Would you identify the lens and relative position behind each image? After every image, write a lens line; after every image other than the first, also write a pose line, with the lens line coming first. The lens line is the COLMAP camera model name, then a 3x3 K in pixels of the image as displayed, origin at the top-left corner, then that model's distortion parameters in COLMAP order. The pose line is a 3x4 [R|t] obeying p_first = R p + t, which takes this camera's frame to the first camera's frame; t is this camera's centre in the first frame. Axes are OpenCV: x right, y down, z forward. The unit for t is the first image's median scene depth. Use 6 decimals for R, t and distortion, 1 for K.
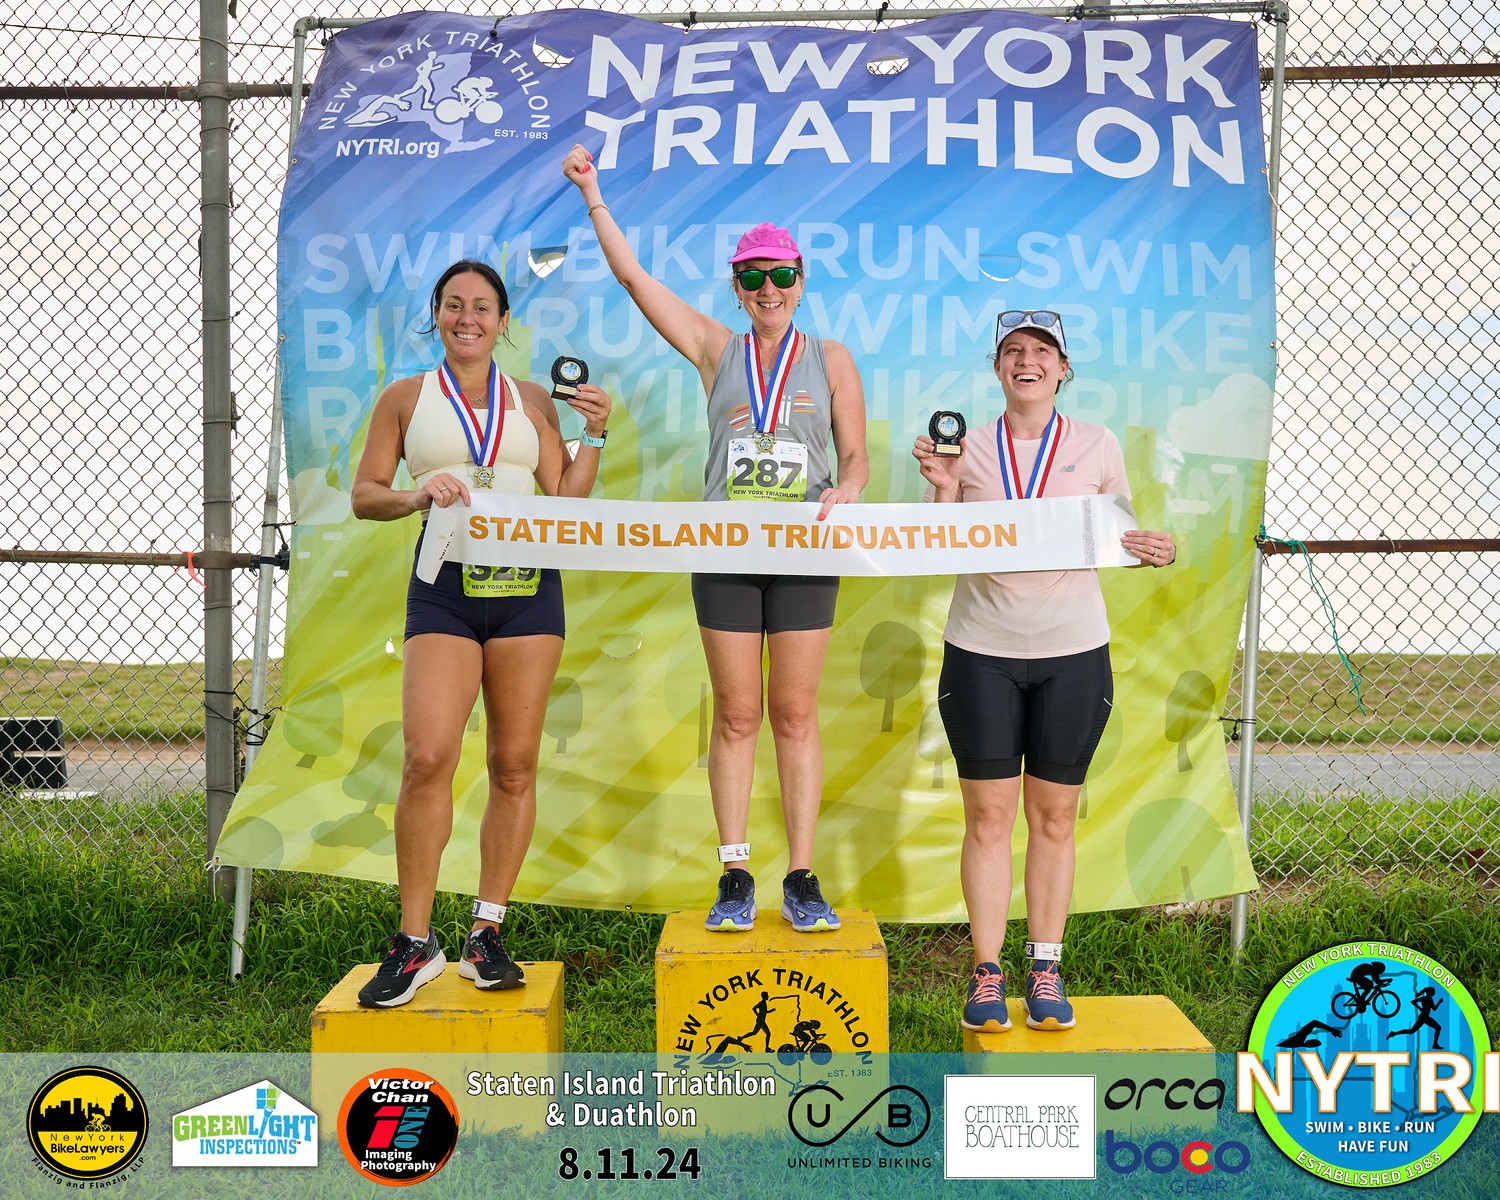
lens RADIAL K [[1249.1, 0, 750.7], [0, 1249.1, 638.5], [0, 0, 1]] dist [-0.003944, -0.002529]
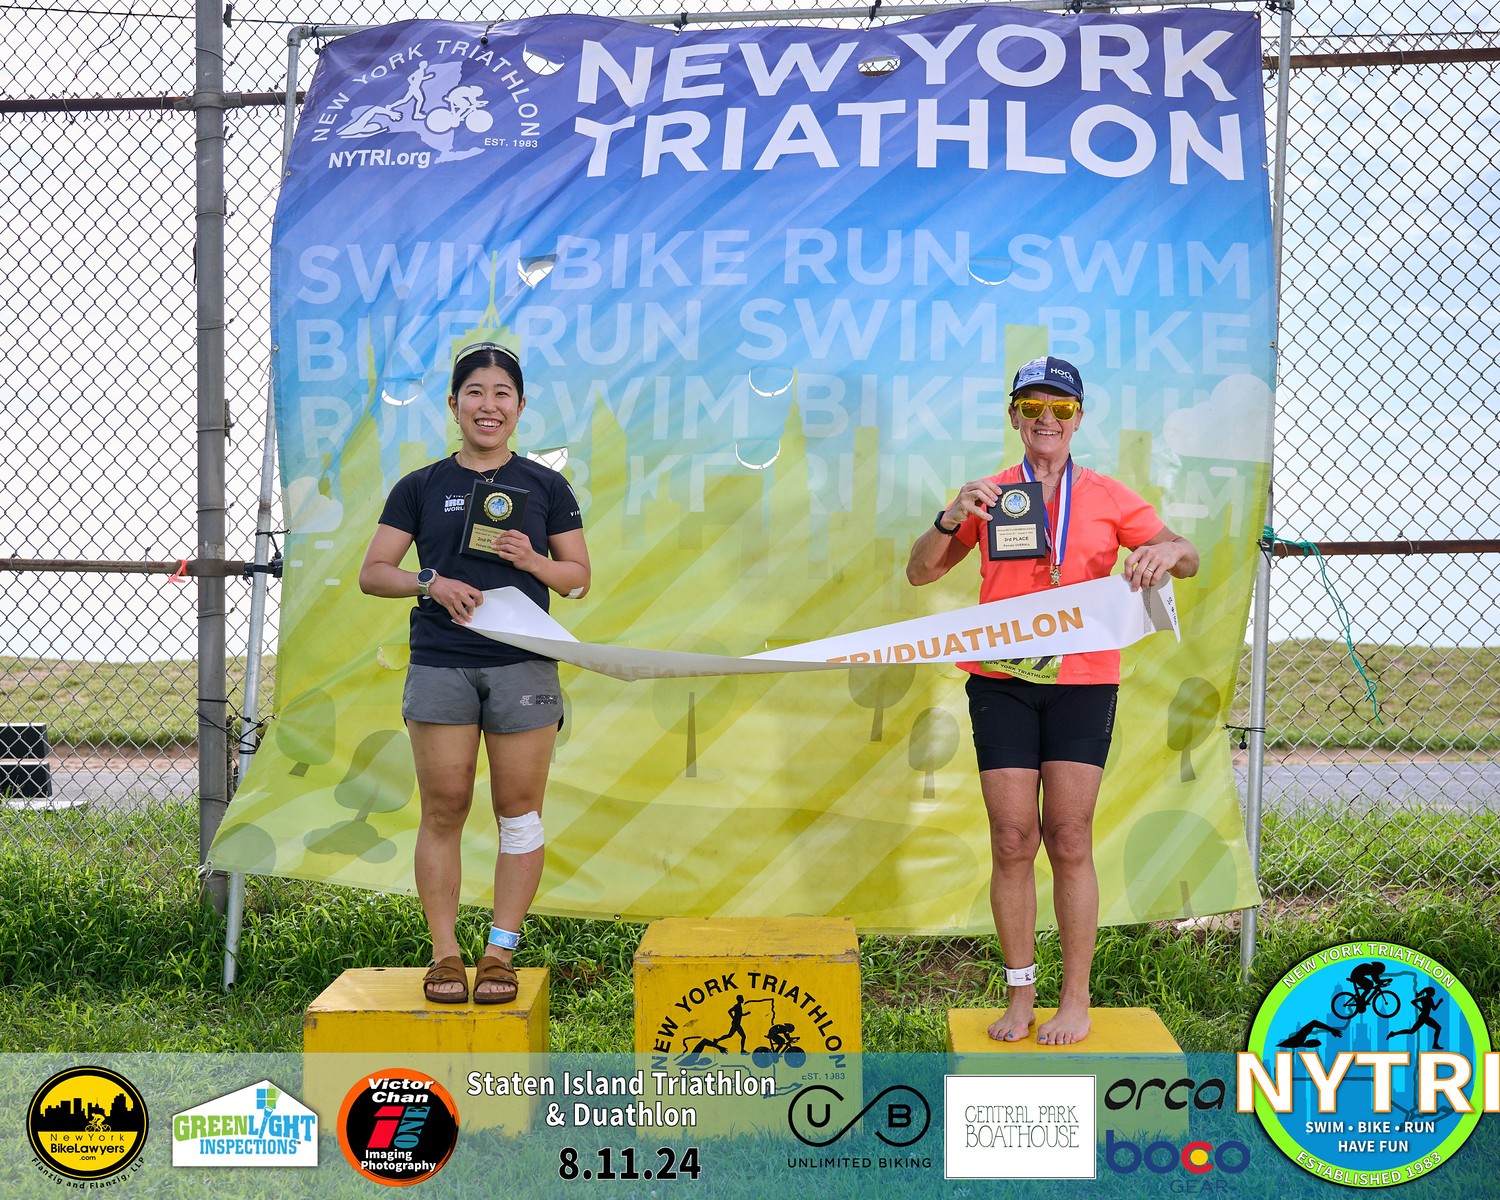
lens RADIAL K [[1434.6, 0, 729.8], [0, 1434.6, 605.0], [0, 0, 1]] dist [-0.001648, -0.011850]
pose [[0.998879, -0.004015, -0.047167, 0.042381], [0.003165, 0.999831, -0.018082, -0.011426], [0.047232, 0.017913, 0.998723, -0.129183]]
